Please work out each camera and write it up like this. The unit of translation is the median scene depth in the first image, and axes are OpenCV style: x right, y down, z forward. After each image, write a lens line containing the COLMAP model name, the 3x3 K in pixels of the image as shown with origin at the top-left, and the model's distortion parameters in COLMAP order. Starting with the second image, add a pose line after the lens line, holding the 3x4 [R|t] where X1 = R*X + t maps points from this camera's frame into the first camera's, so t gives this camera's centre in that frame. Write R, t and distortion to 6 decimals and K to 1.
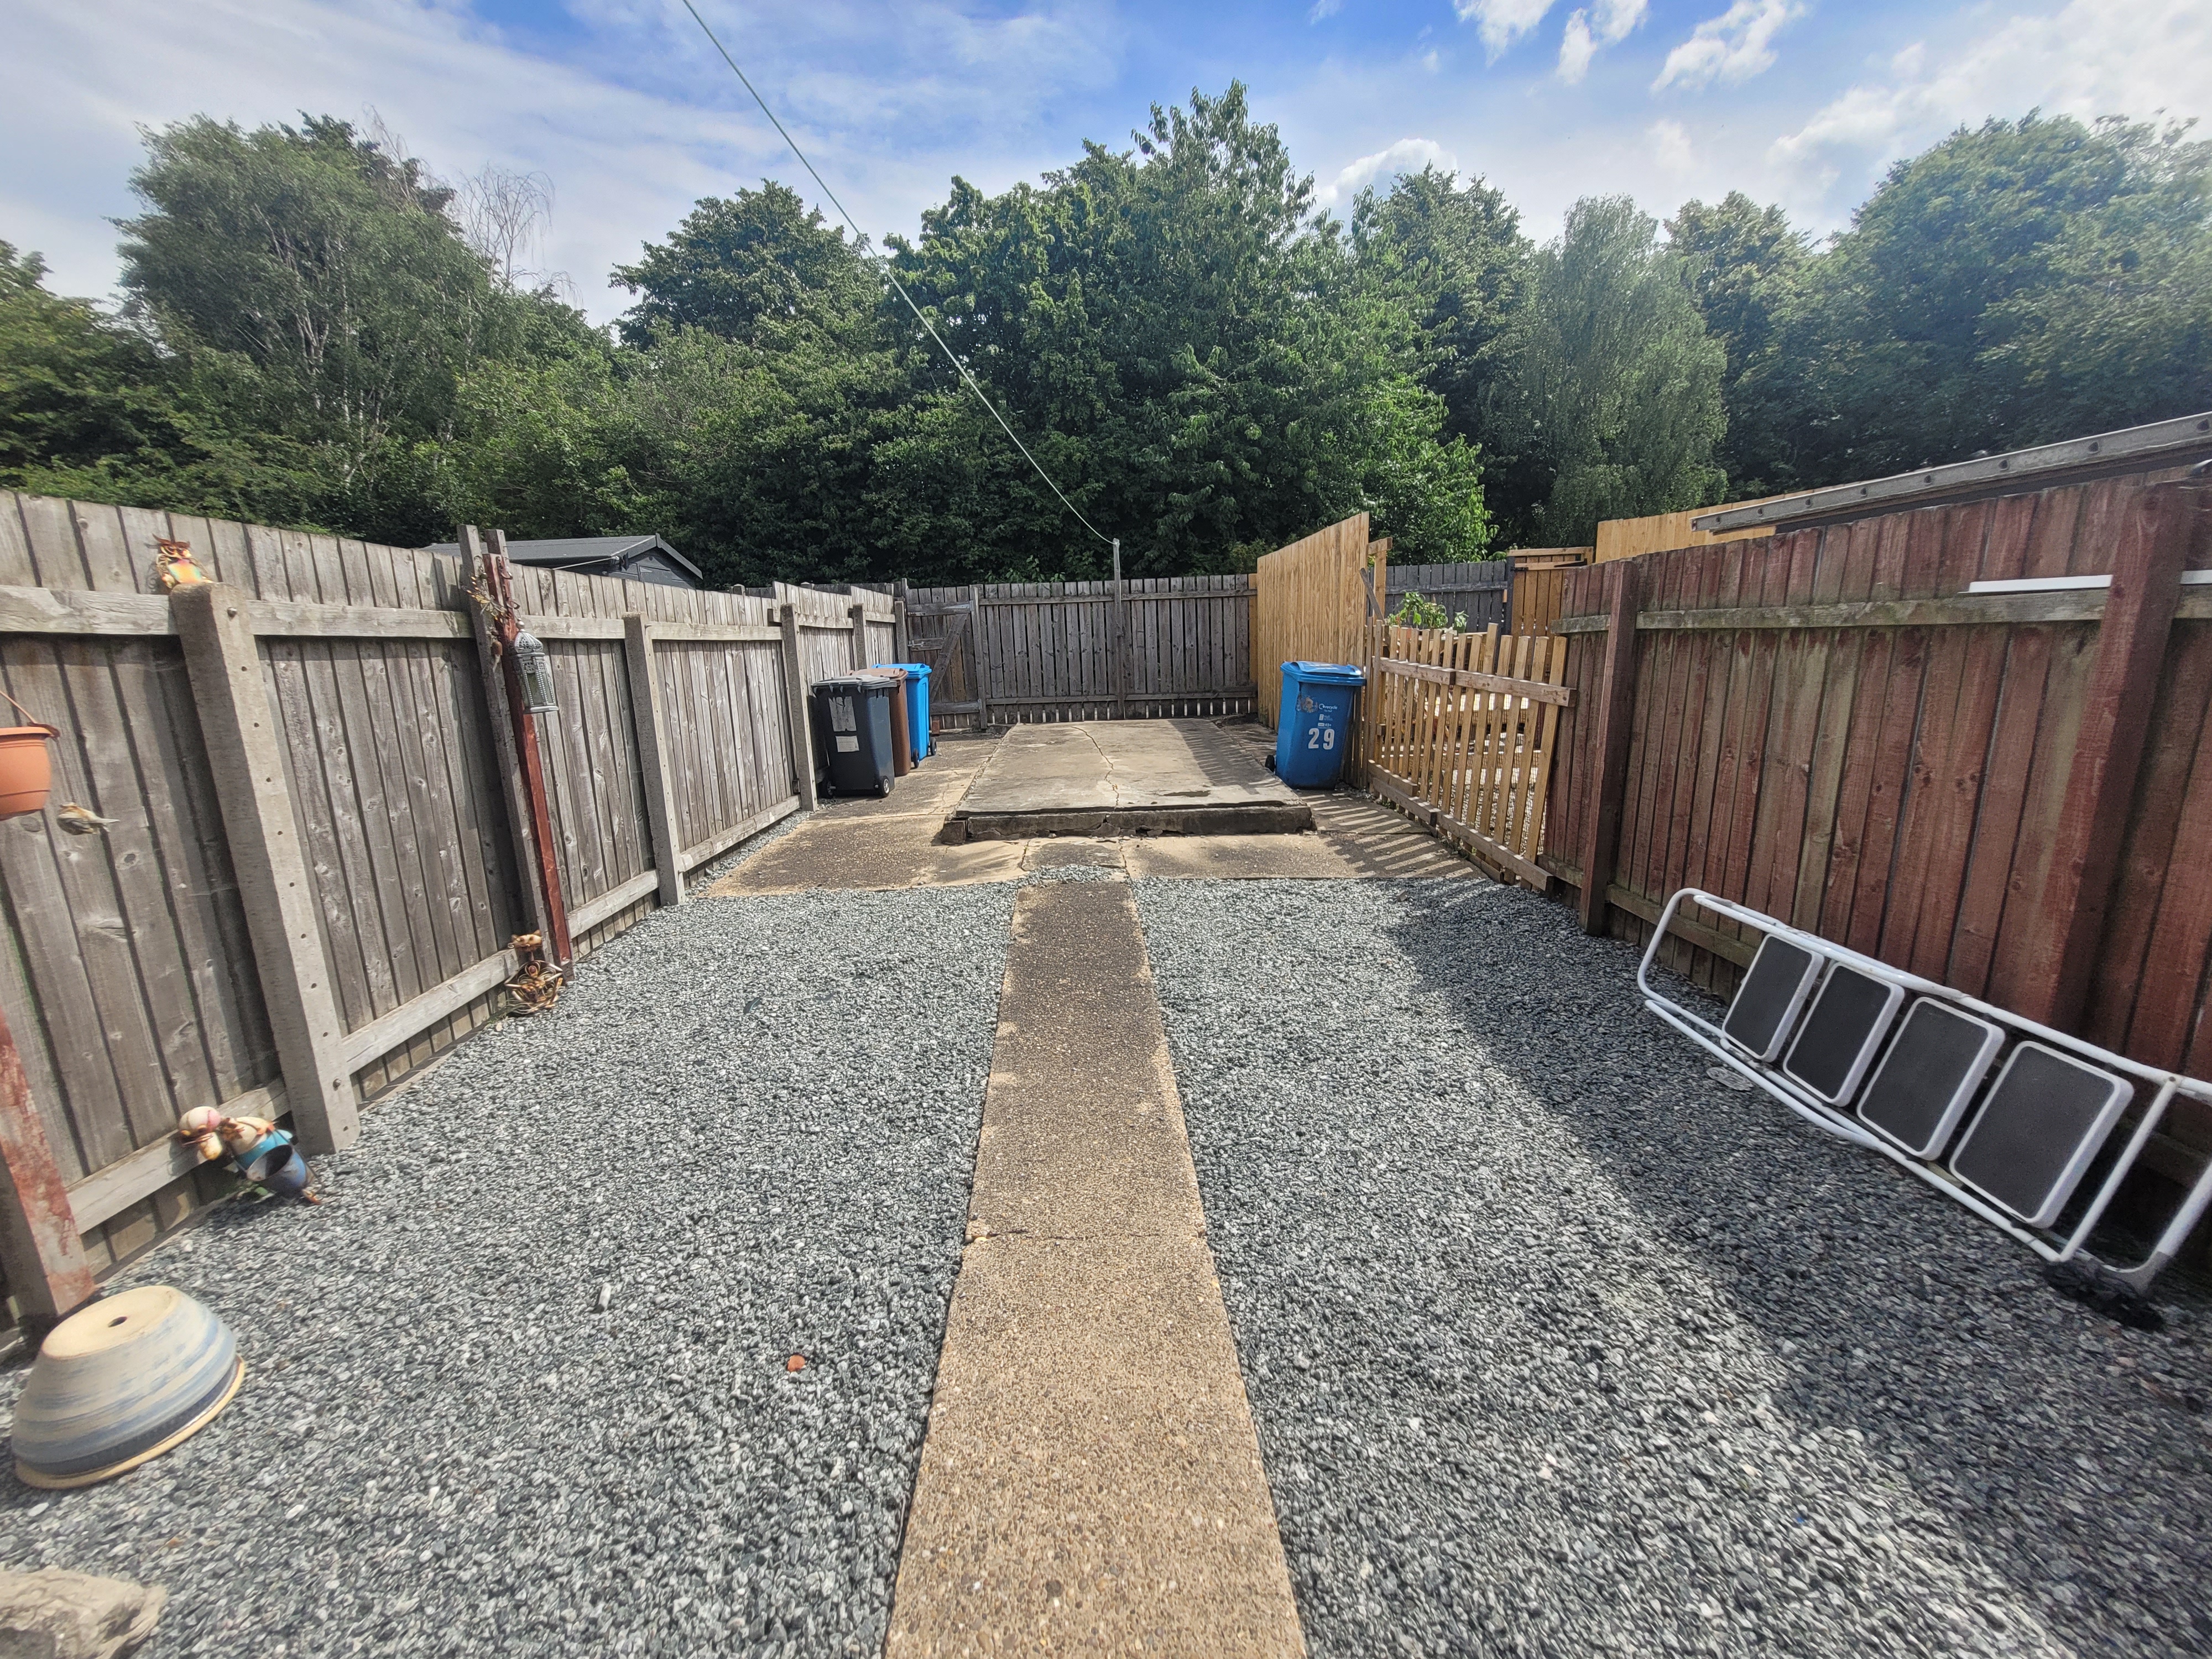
lens RADIAL K [[874.3, 0, 1098.8], [0, 874.3, 821.7], [0, 0, 1]] dist [-0.001960, -0.000436]
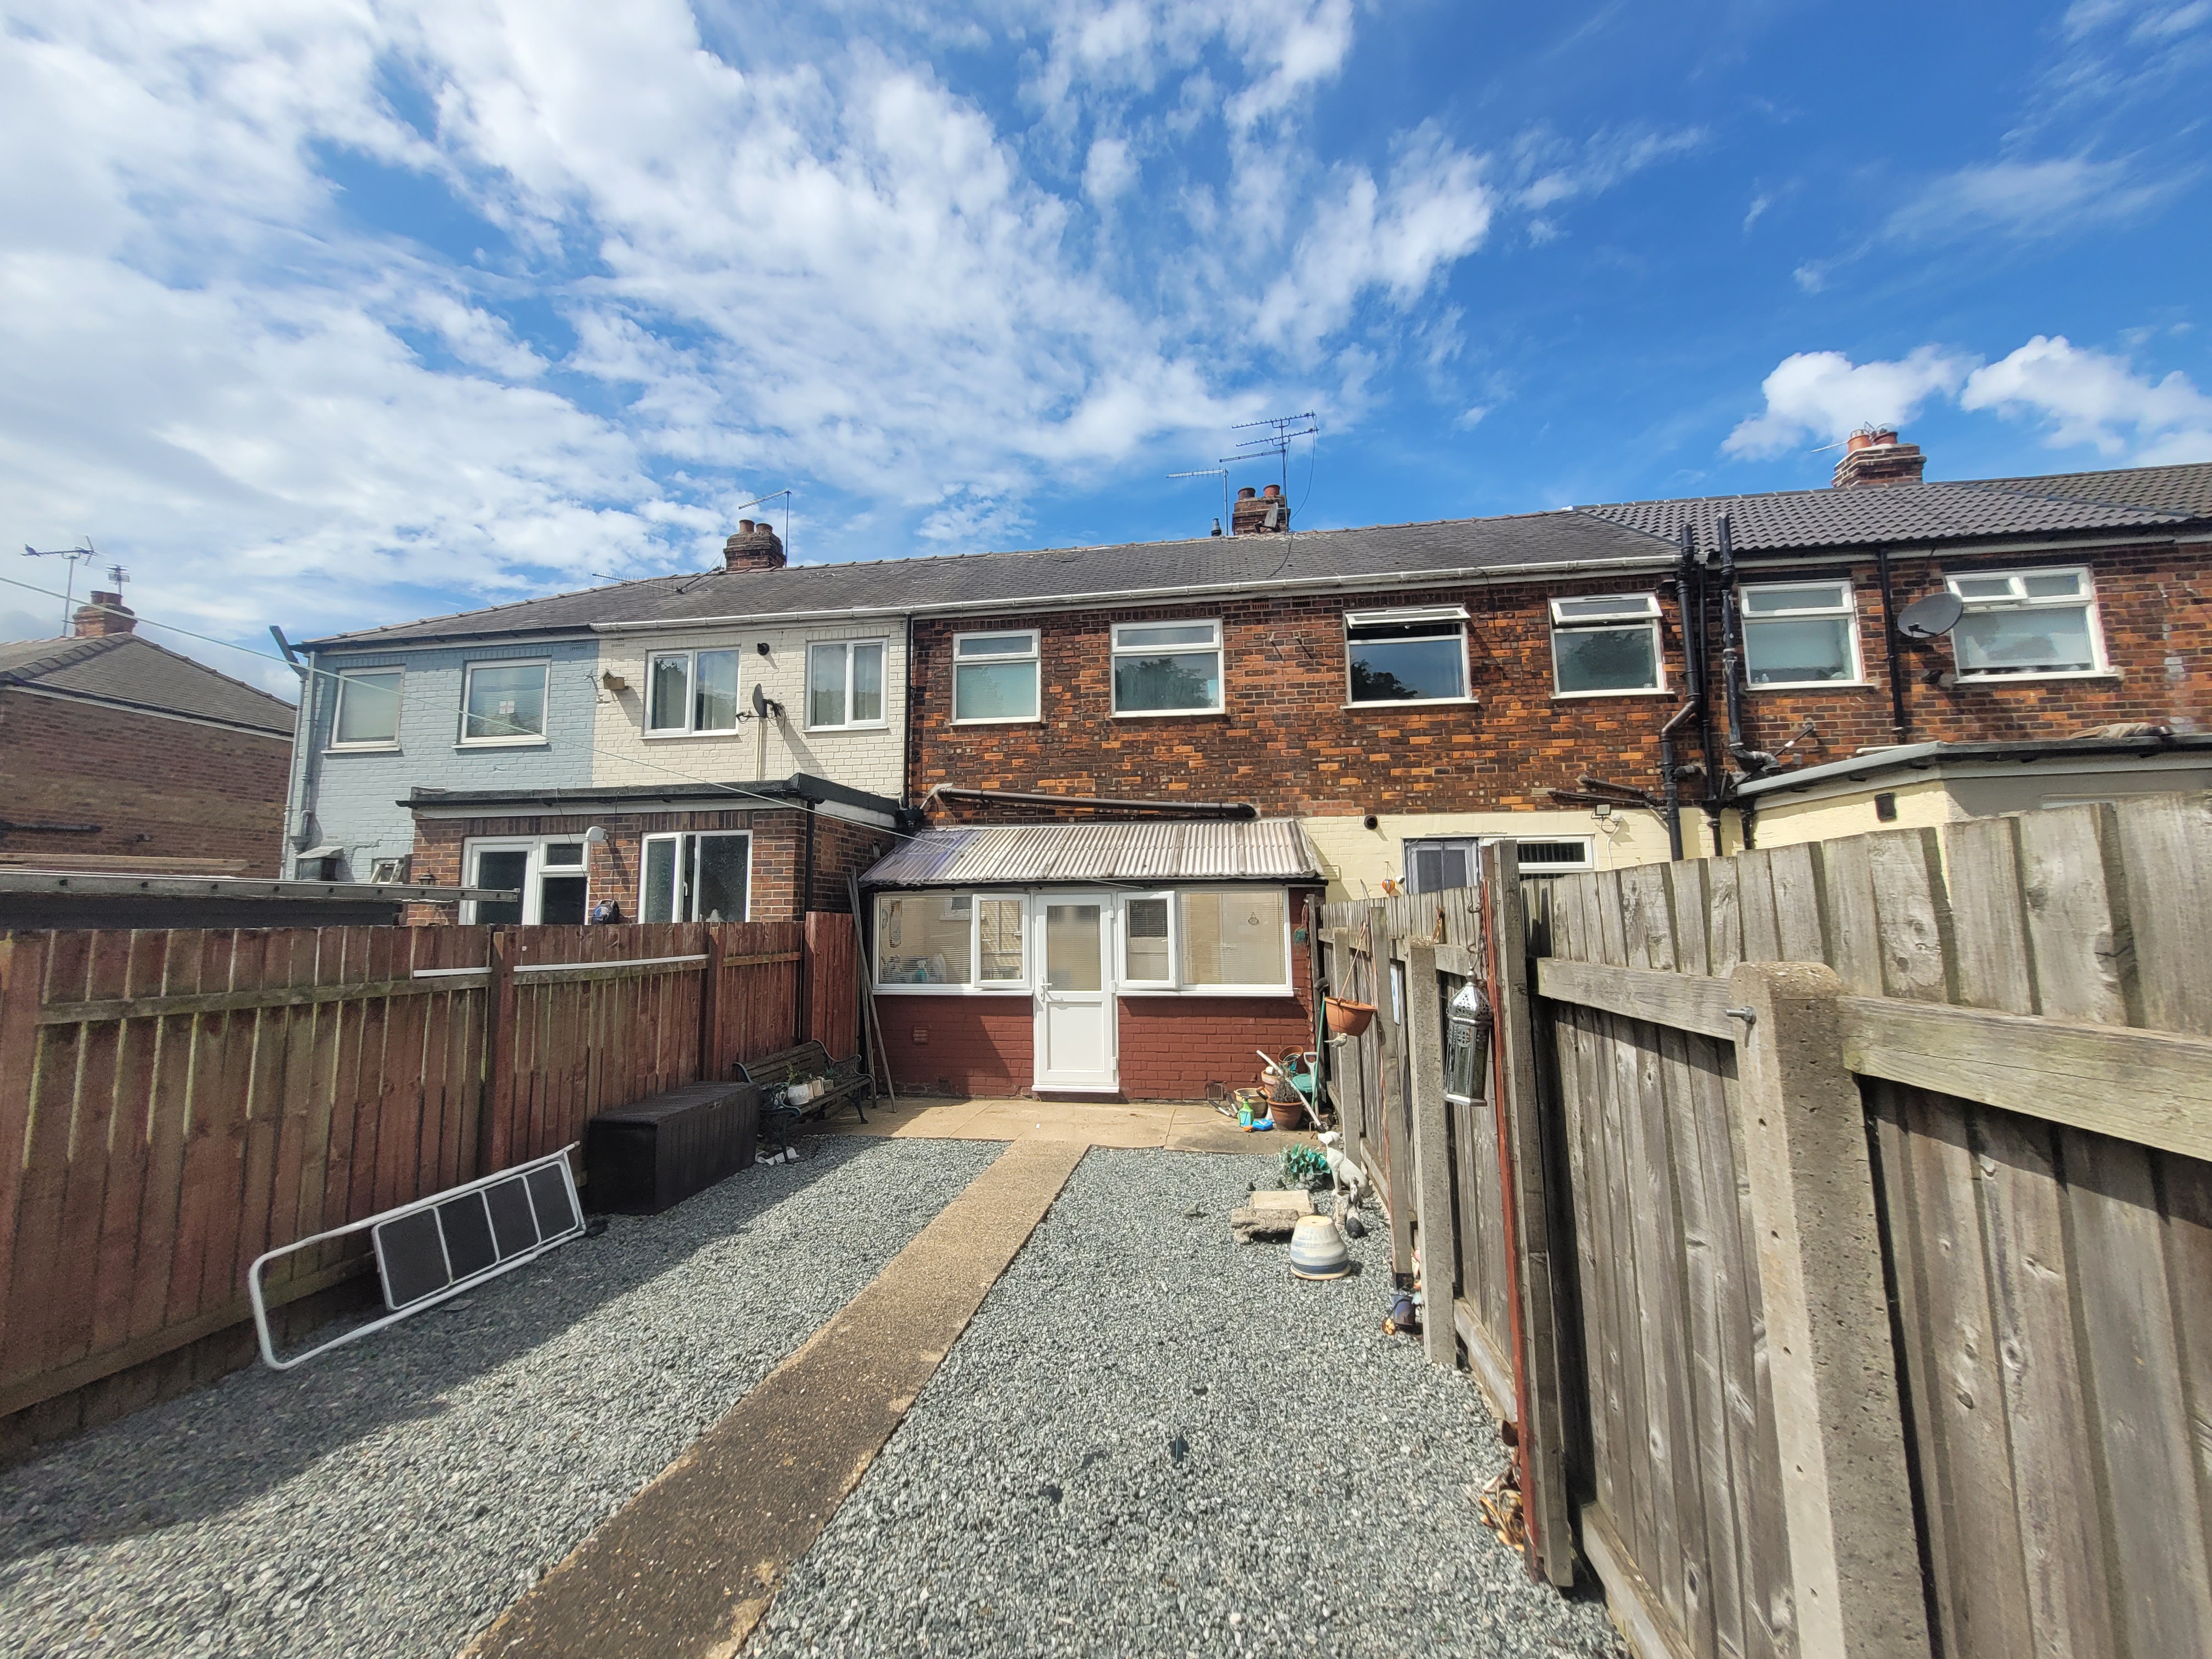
lens RADIAL K [[874.3, 0, 1098.8], [0, 874.3, 821.7], [0, 0, 1]] dist [-0.001960, -0.000436]
pose [[-0.980944, 0.059992, 0.184795, -0.468924], [0.076122, 0.993765, 0.081460, -0.402140], [-0.178756, 0.093975, -0.979395, 1.613509]]
